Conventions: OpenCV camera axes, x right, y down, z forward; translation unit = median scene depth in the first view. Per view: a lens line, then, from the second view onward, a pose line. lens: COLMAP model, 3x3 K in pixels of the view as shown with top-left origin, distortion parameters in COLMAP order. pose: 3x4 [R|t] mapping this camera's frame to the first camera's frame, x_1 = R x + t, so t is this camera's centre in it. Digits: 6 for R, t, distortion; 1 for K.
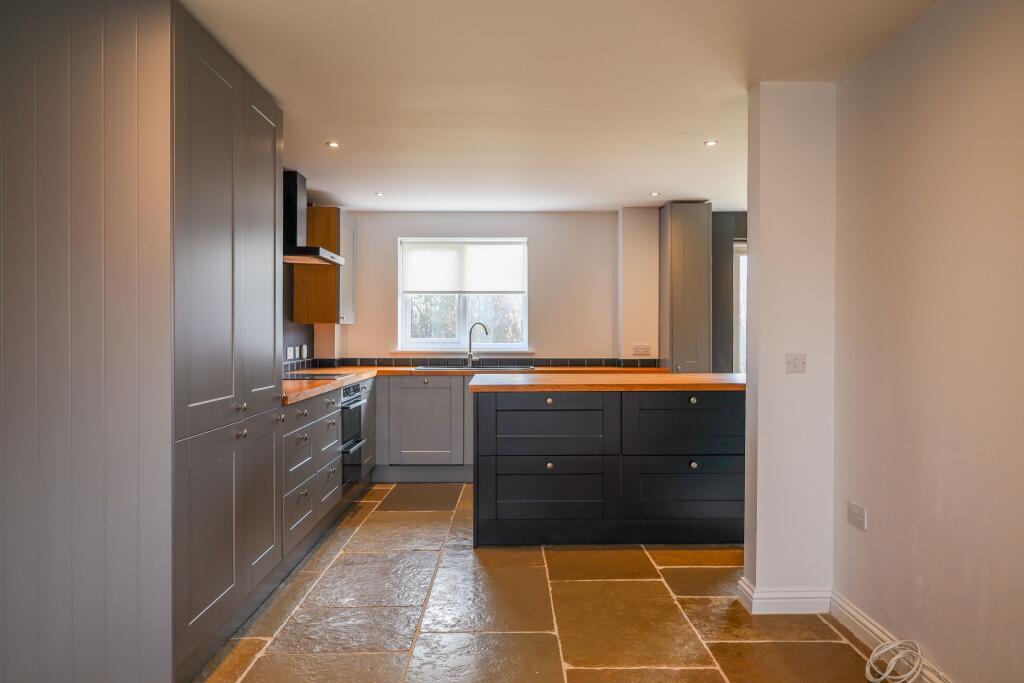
lens RADIAL K [[711.3, 0, 512.0], [0, 711.3, 341.5], [0, 0, 1]] dist [-0.019560, 0.001315]
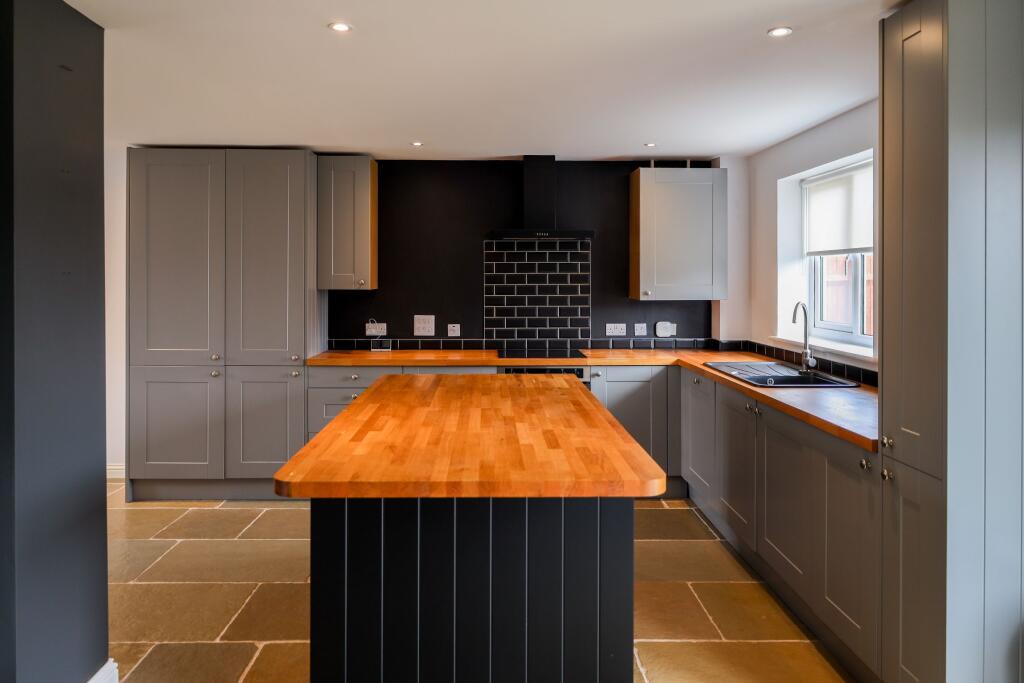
lens RADIAL K [[726.9, 0, 506.9], [0, 726.9, 284.8], [0, 0, 1]] dist [-0.017108, -0.002328]
pose [[0.013480, 0.009591, -0.999863, 0.573304], [-0.009300, 0.999912, 0.009466, -0.044958], [0.999866, 0.009171, 0.013568, 0.719186]]
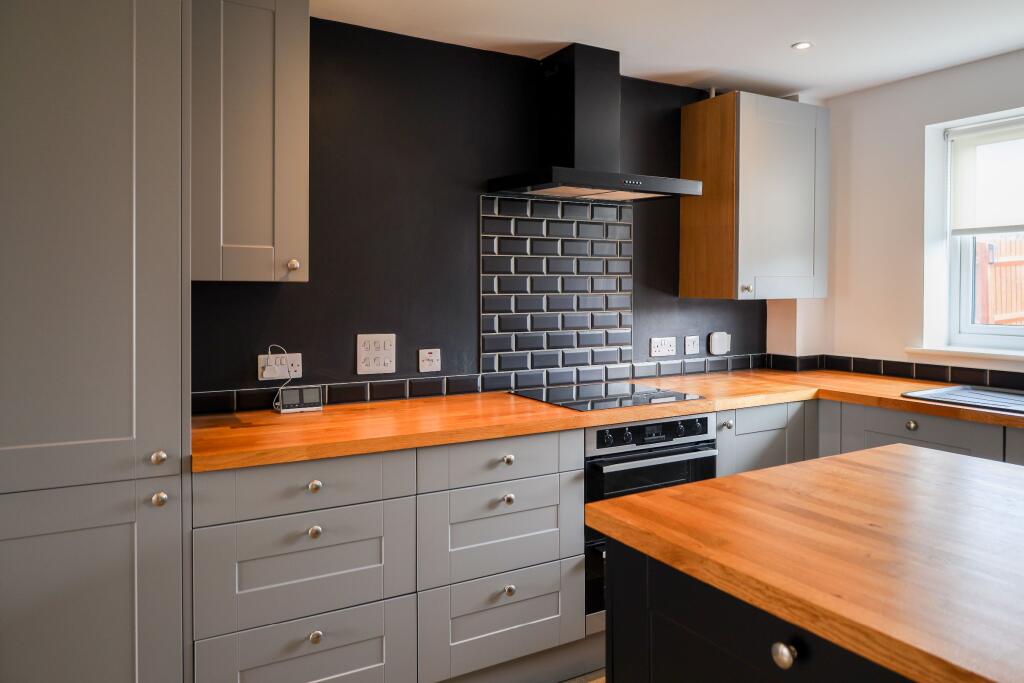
lens RADIAL K [[718.3, 0, 512.1], [0, 718.3, 299.8], [0, 0, 1]] dist [-0.003617, -0.000955]
pose [[0.486247, 0.014015, -0.873709, 0.144011], [-0.005759, 0.999901, 0.012834, -0.027097], [0.873802, -0.001209, 0.486280, 0.499083]]
